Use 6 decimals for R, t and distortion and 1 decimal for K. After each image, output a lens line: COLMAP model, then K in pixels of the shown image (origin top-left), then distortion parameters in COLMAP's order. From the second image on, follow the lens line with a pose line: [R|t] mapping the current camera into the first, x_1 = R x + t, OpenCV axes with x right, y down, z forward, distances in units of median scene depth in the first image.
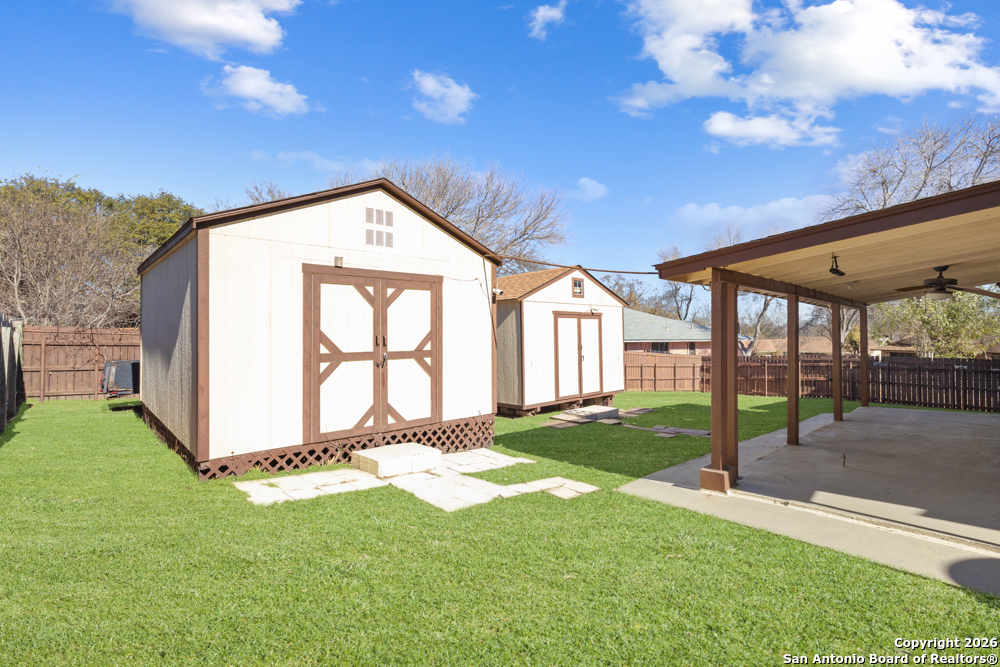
lens RADIAL K [[463.0, 0, 500.0], [0, 463.0, 327.3], [0, 0, 1]] dist [0.003301, 0.001026]
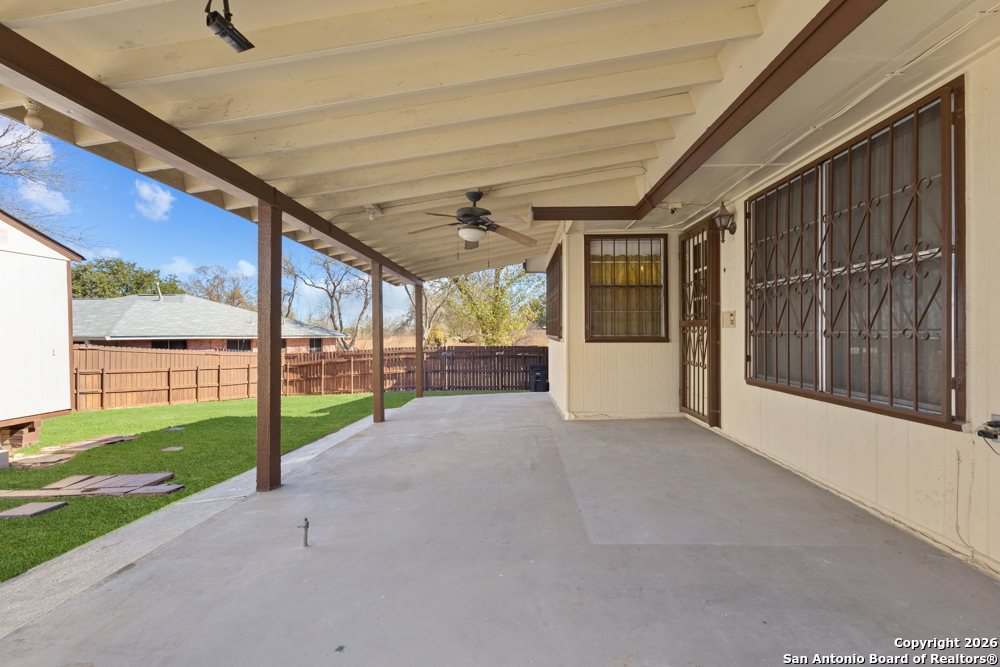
lens RADIAL K [[463.0, 0, 500.0], [0, 463.0, 327.3], [0, 0, 1]] dist [0.003301, 0.001026]
pose [[0.712694, 0.006738, 0.701443, 0.144031], [-0.002192, 0.999970, -0.007378, 0.023283], [-0.701471, 0.003721, 0.712688, 0.140359]]
